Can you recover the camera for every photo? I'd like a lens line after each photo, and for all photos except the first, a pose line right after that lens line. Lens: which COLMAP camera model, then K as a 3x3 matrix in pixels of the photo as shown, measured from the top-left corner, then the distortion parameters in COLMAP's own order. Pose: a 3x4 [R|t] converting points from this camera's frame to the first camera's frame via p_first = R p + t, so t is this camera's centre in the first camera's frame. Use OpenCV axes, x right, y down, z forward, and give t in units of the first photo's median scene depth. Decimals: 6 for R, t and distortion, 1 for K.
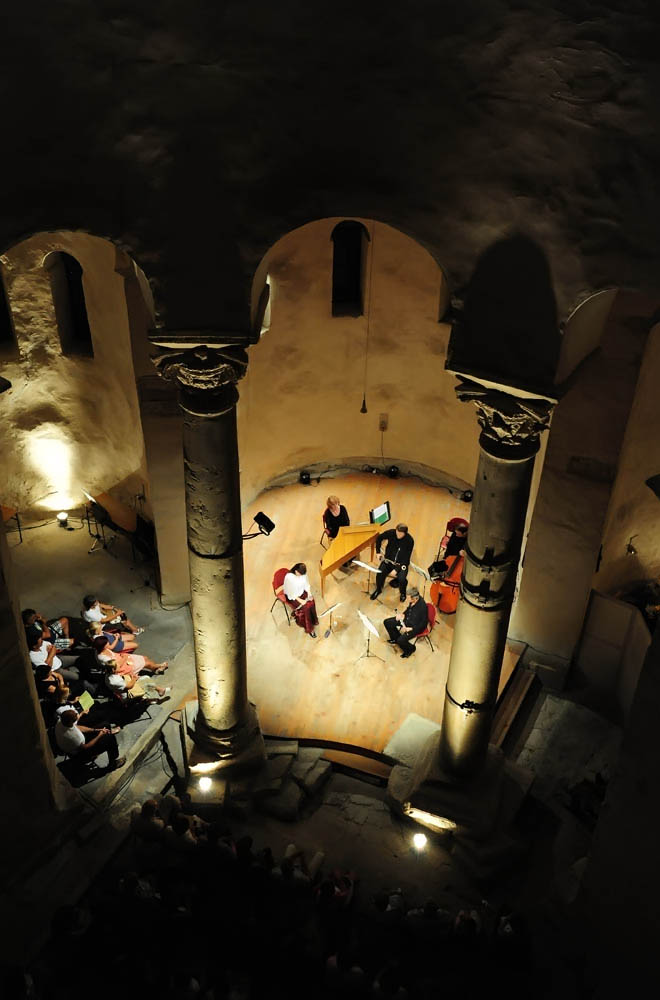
lens RADIAL K [[1088.7, 0, 329.7], [0, 1088.7, 499.0], [0, 0, 1]] dist [0.078277, 0.000000]
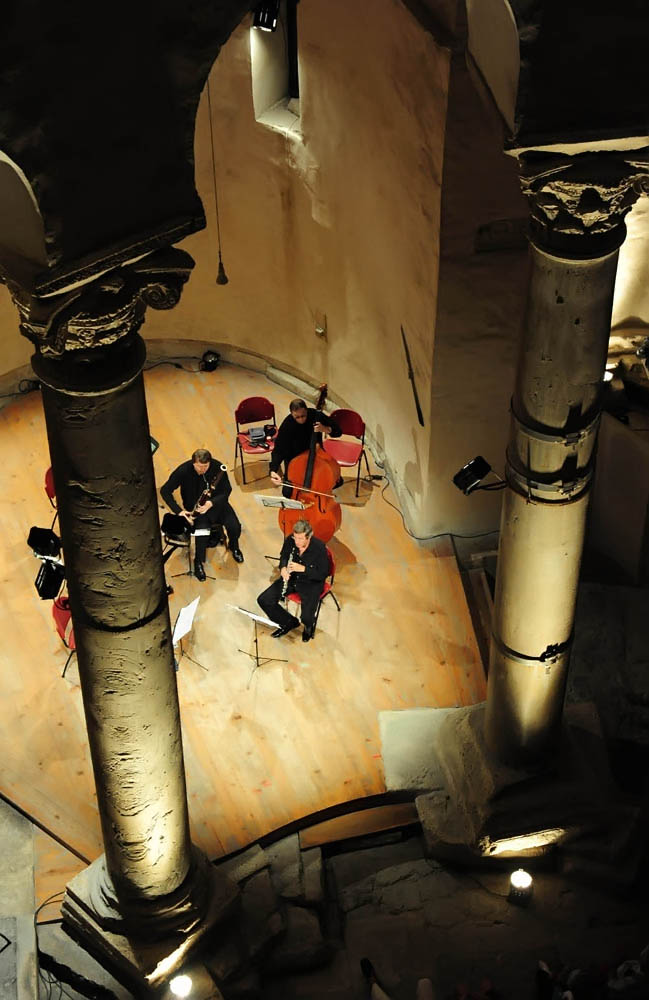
lens RADIAL K [[1724.9, 0, 324.0], [0, 1724.9, 500.7], [0, 0, 1]] dist [0.143105, 0.000000]
pose [[0.819335, -0.422123, 0.387946, -0.295546], [0.379773, 0.906531, 0.184322, -0.111178], [-0.429491, -0.003691, 0.903063, 0.137136]]
